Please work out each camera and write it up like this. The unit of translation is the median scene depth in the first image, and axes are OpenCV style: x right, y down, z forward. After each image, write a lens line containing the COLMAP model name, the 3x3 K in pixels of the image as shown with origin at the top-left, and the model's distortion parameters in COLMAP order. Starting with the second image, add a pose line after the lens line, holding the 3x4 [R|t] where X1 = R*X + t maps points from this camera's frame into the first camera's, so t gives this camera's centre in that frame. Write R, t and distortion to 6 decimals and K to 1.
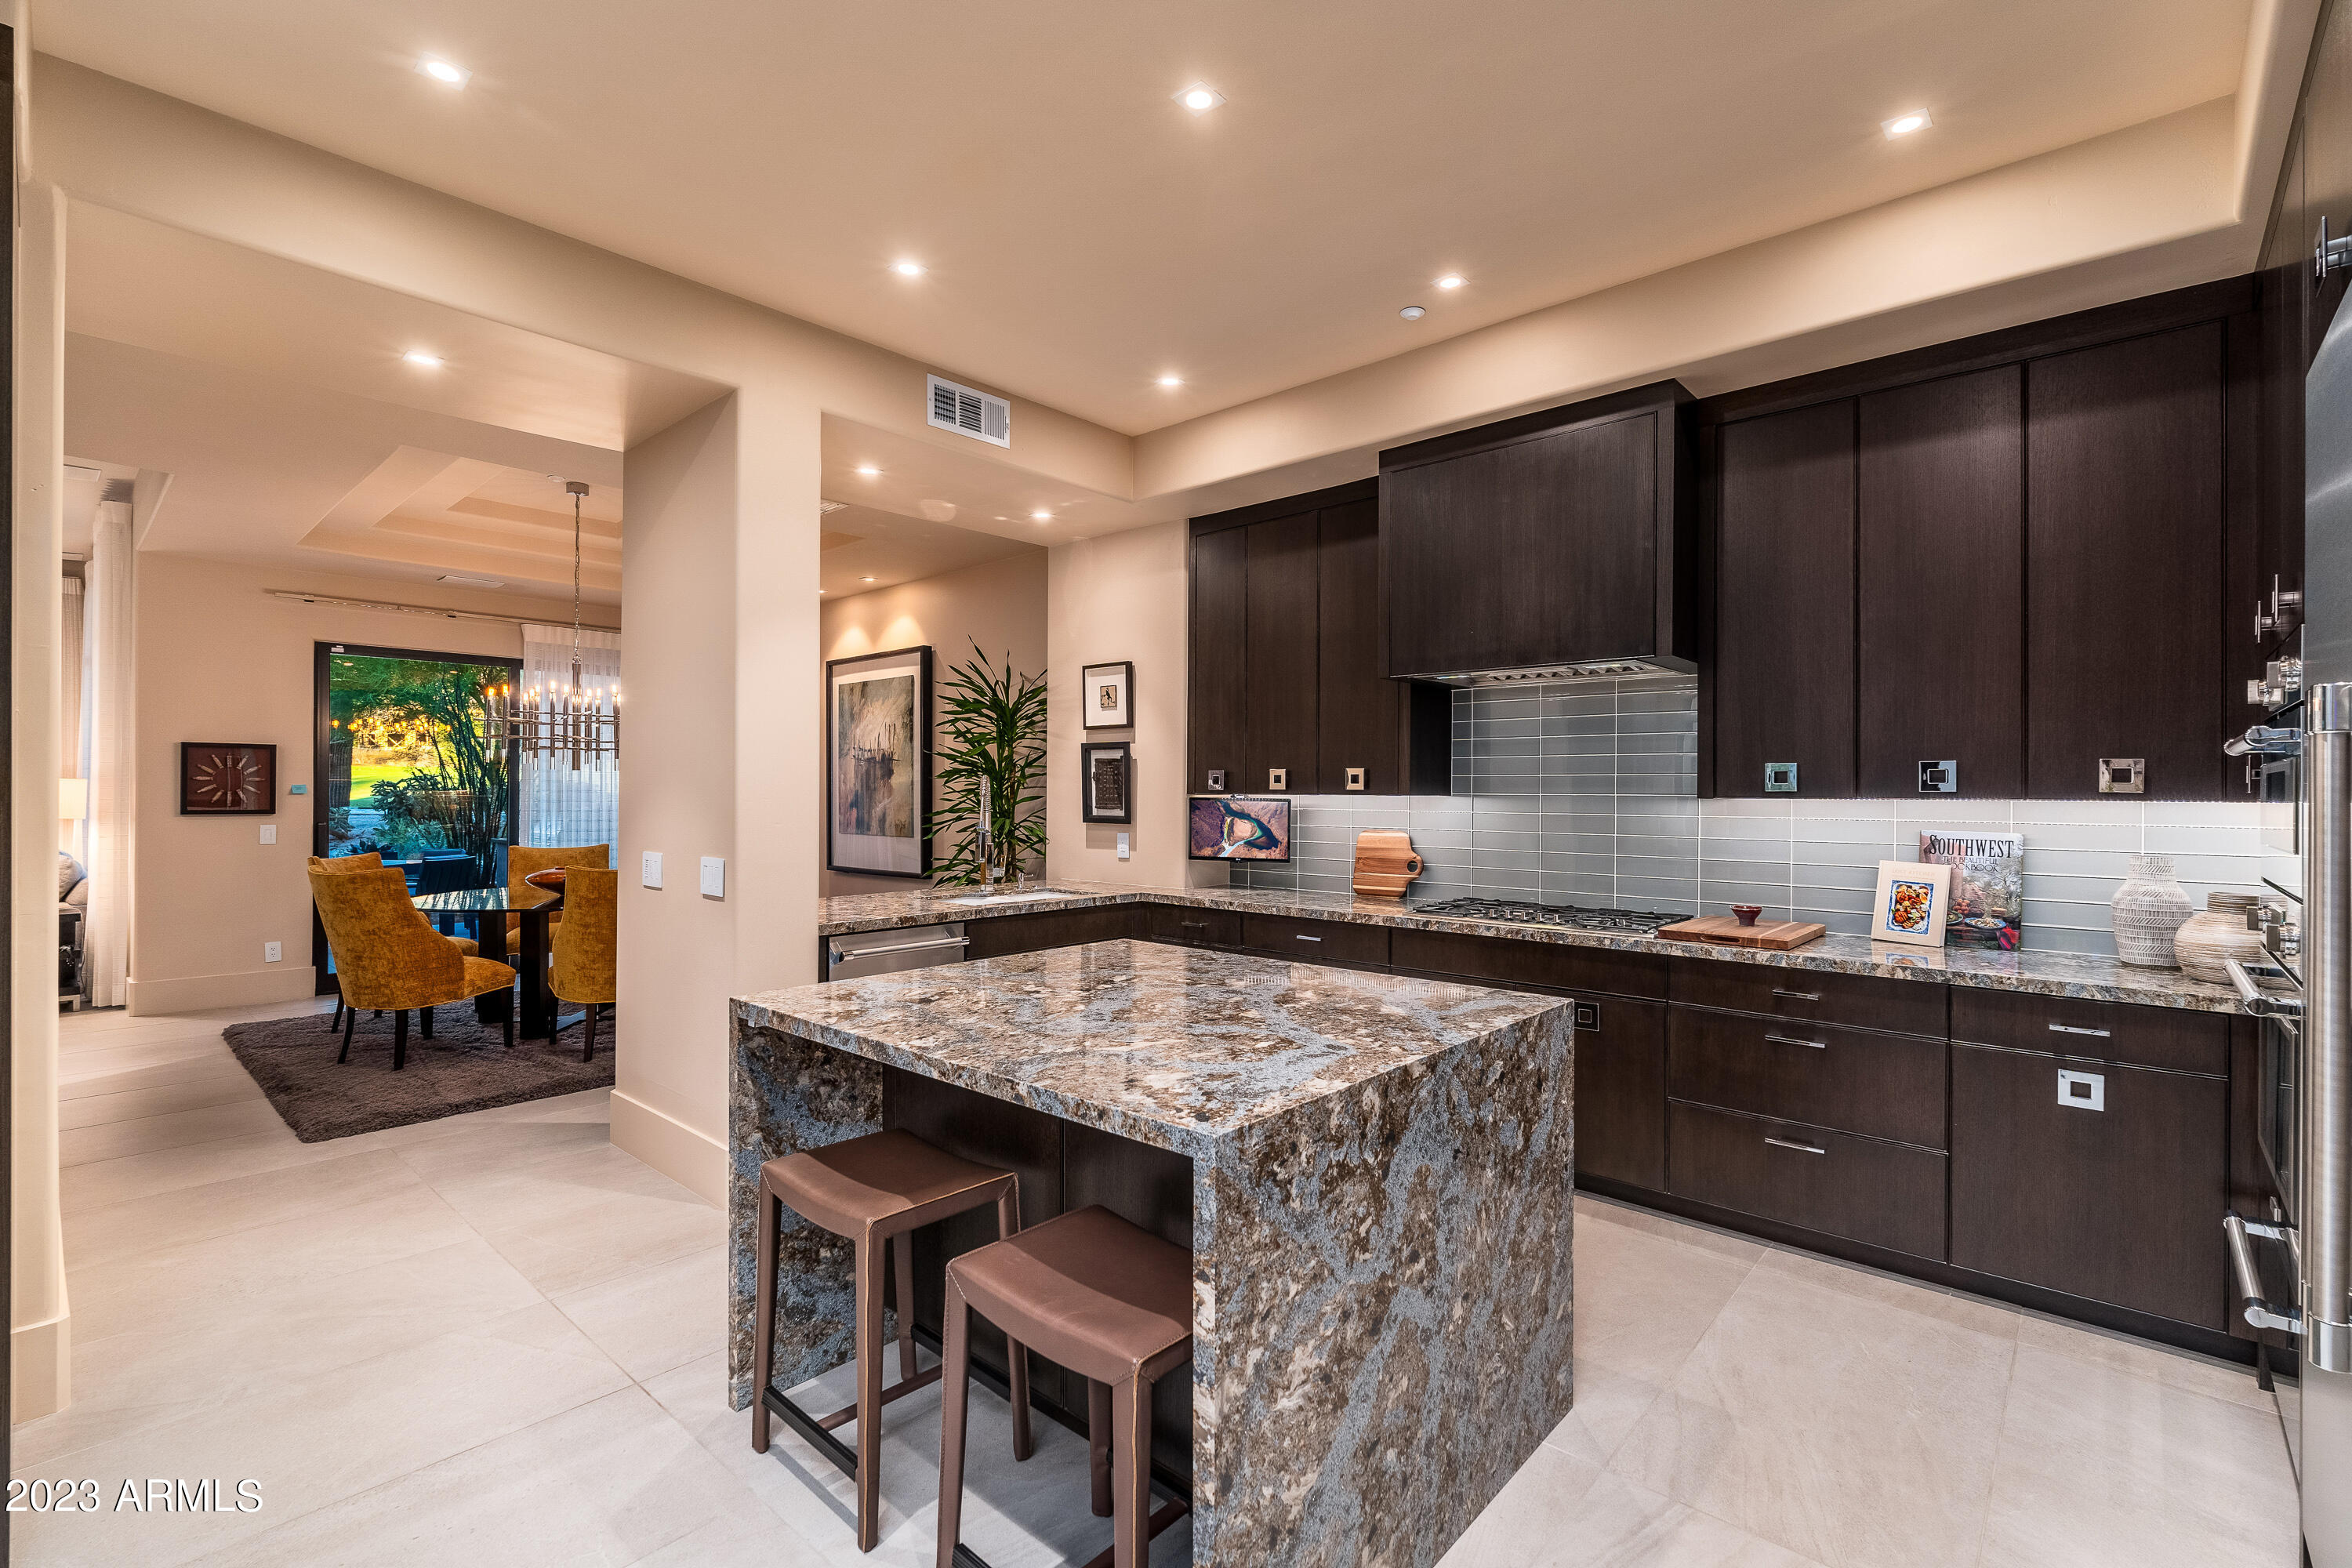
lens RADIAL K [[1042.1, 0, 1176.4], [0, 1042.1, 793.1], [0, 0, 1]] dist [-0.001602, 0.000125]
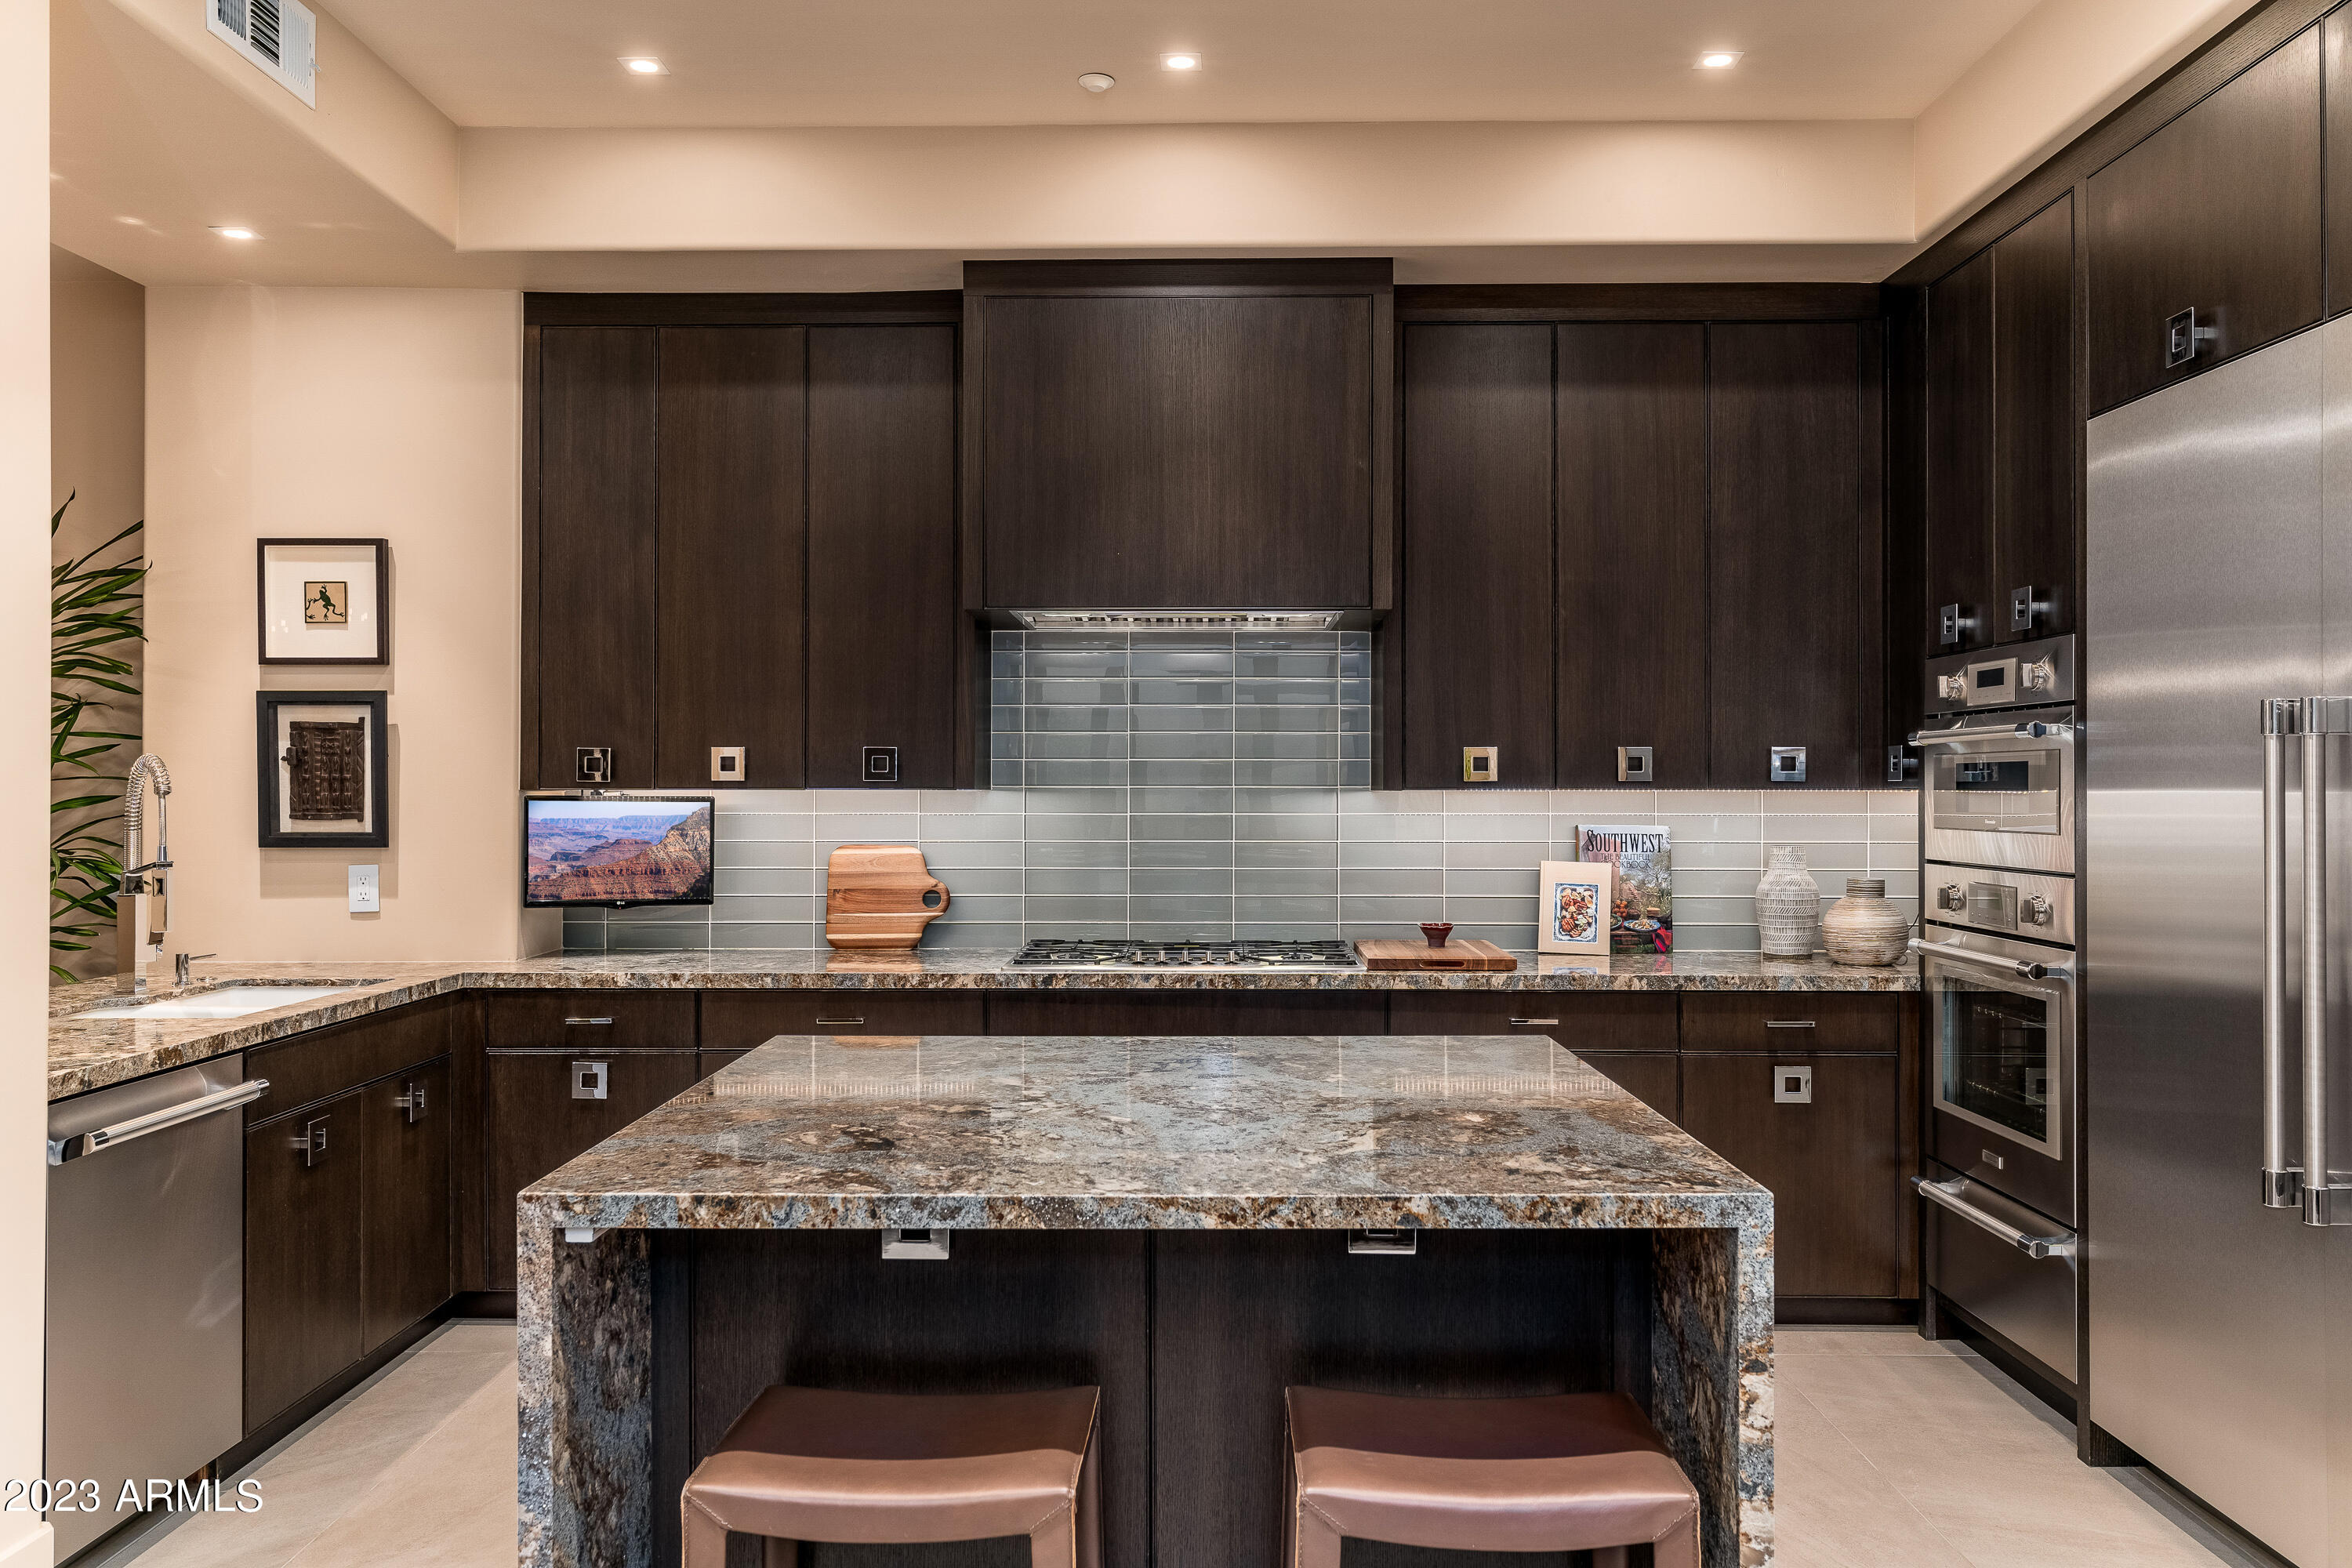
lens RADIAL K [[1760.4, 0, 1176.0], [0, 1760.4, 784.0], [0, 0, 1]] dist [0.003054, 0.000352]
pose [[0.753177, -0.003827, 0.657807, -0.496224], [0.004886, 0.999988, 0.000223, -0.000890], [-0.657800, 0.003046, 0.753186, 0.098611]]
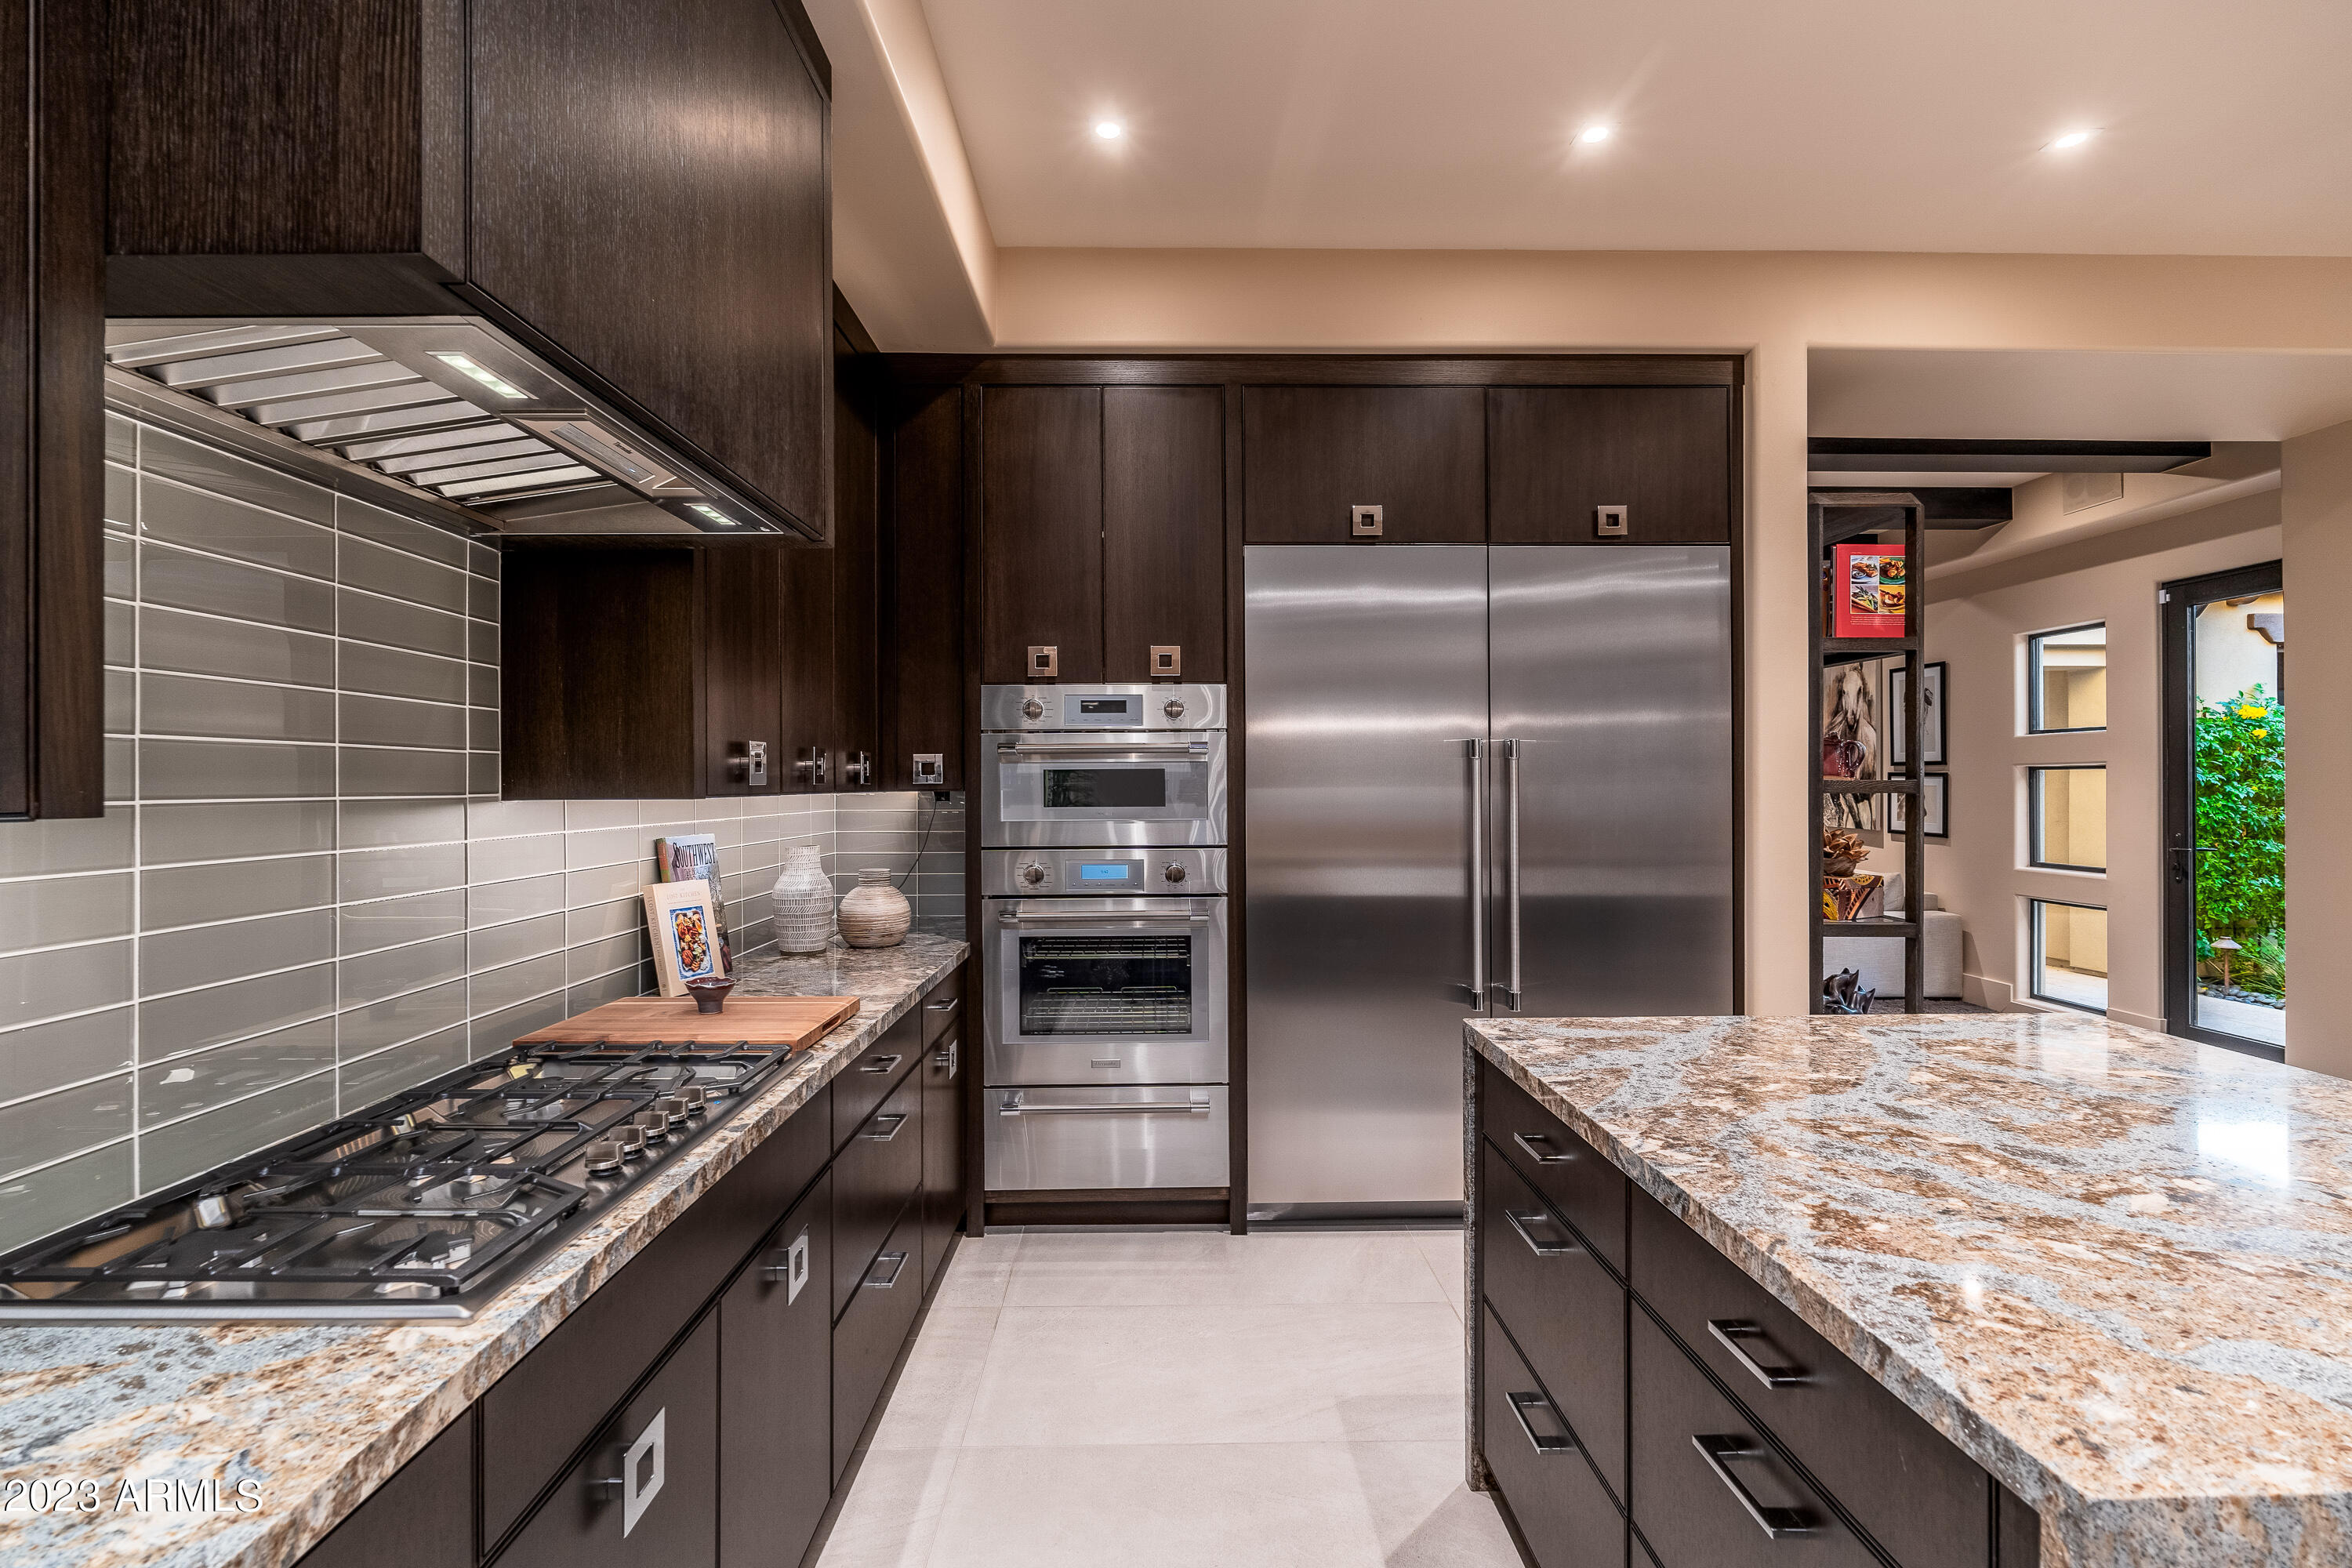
lens RADIAL K [[1067.4, 0, 1176.0], [0, 1067.4, 784.0], [0, 0, 1]] dist [0.001089, -0.000125]
pose [[-0.683437, -0.001334, 0.730008, -0.076327], [0.003679, 0.999979, 0.005272, -0.004656], [-0.730000, 0.006289, -0.683418, 1.196797]]
